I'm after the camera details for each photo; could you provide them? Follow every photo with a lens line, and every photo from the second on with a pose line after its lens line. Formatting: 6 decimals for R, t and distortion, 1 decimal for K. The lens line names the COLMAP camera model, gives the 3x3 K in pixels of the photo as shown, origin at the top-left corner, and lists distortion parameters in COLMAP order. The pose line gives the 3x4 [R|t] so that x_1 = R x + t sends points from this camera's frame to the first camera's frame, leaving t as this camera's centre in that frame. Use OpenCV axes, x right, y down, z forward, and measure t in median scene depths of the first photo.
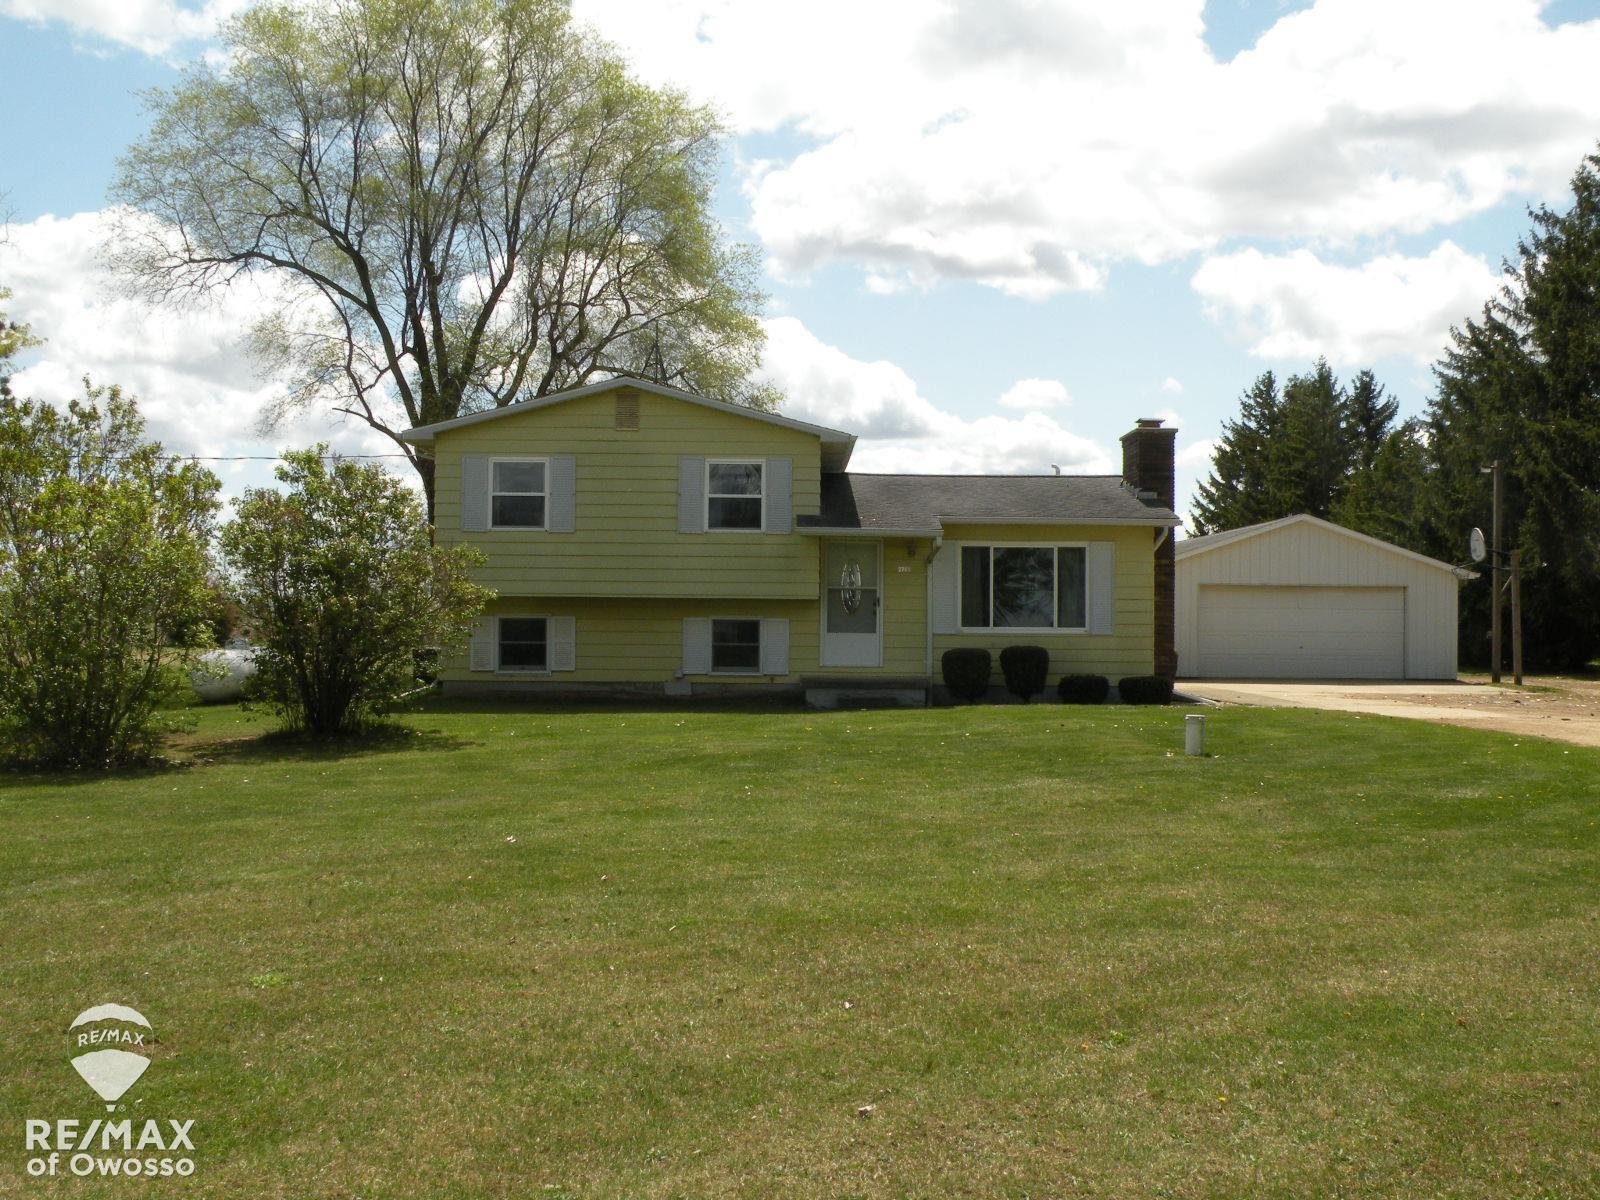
lens RADIAL K [[1534.5, 0, 800.0], [0, 1534.5, 600.0], [0, 0, 1]] dist [-0.000309, -0.001315]
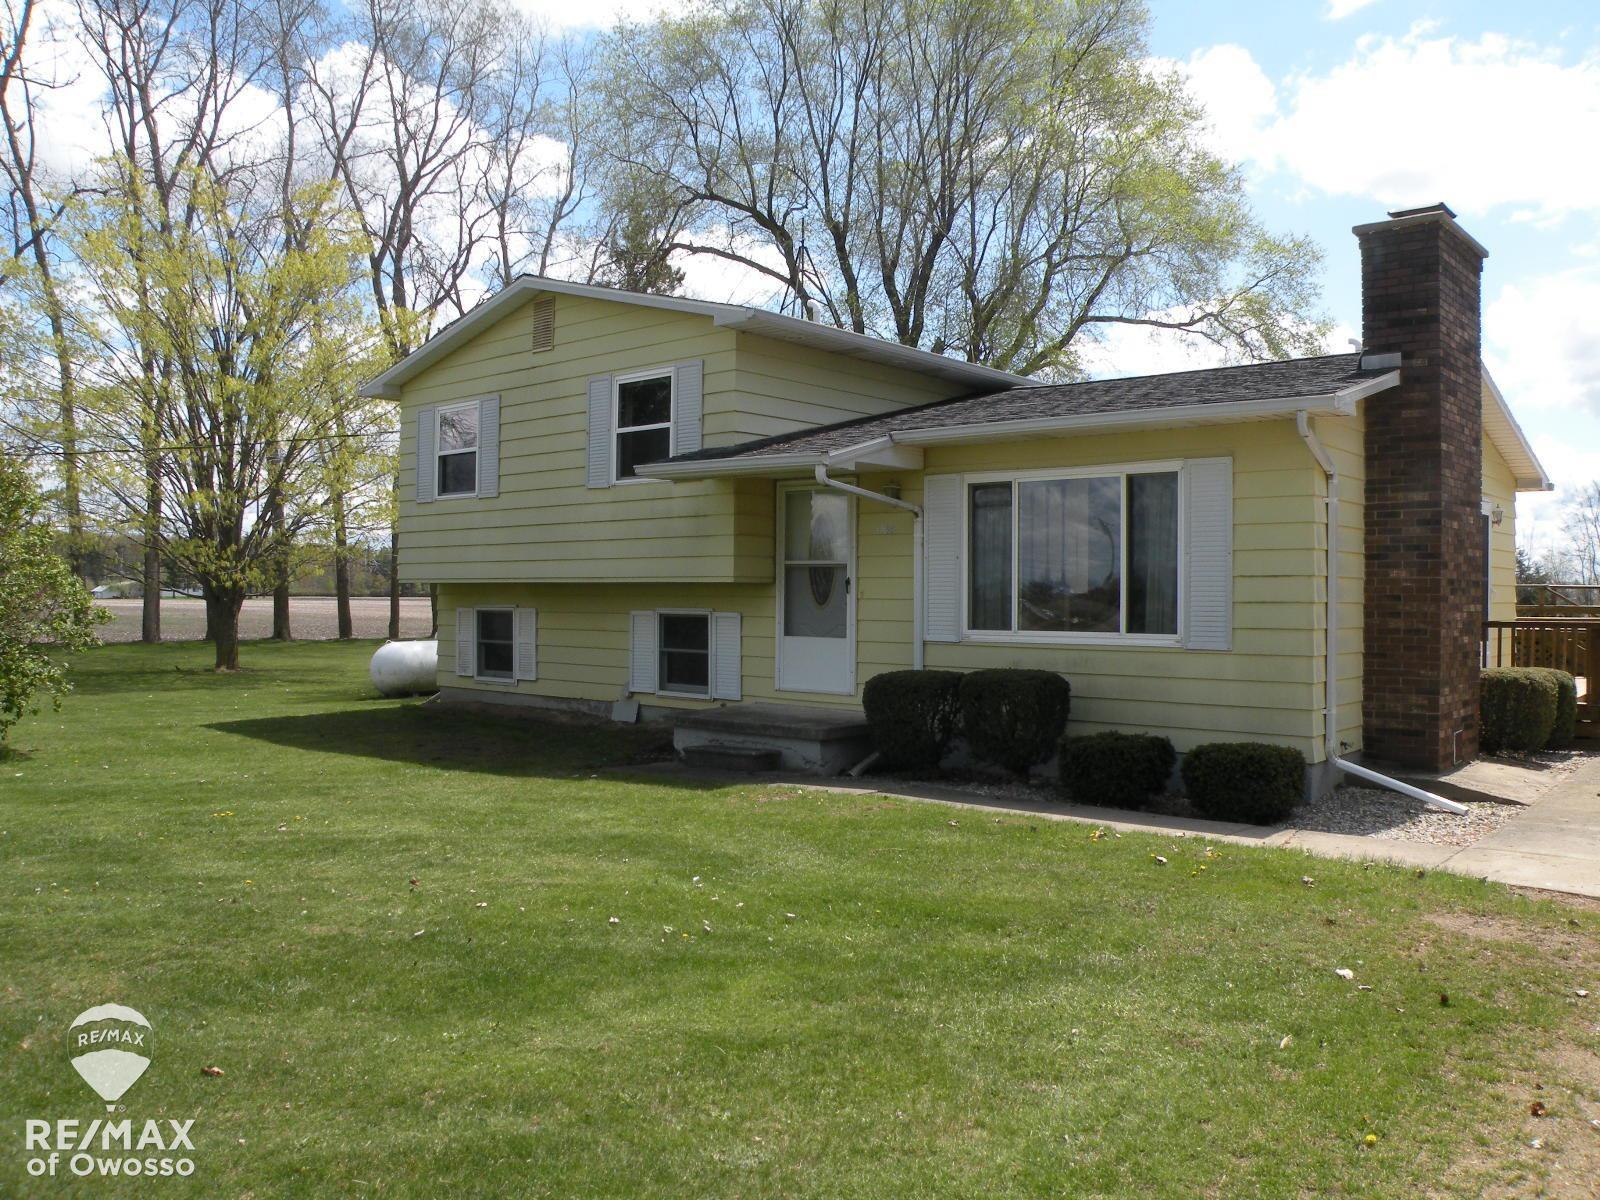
lens RADIAL K [[1272.3, 0, 800.0], [0, 1272.3, 600.0], [0, 0, 1]] dist [-0.033473, 0.000647]
pose [[0.754932, -0.000673, -0.655803, 0.366923], [0.004703, 0.999979, 0.004388, 0.004521], [0.655787, -0.006397, 0.754919, 0.625603]]
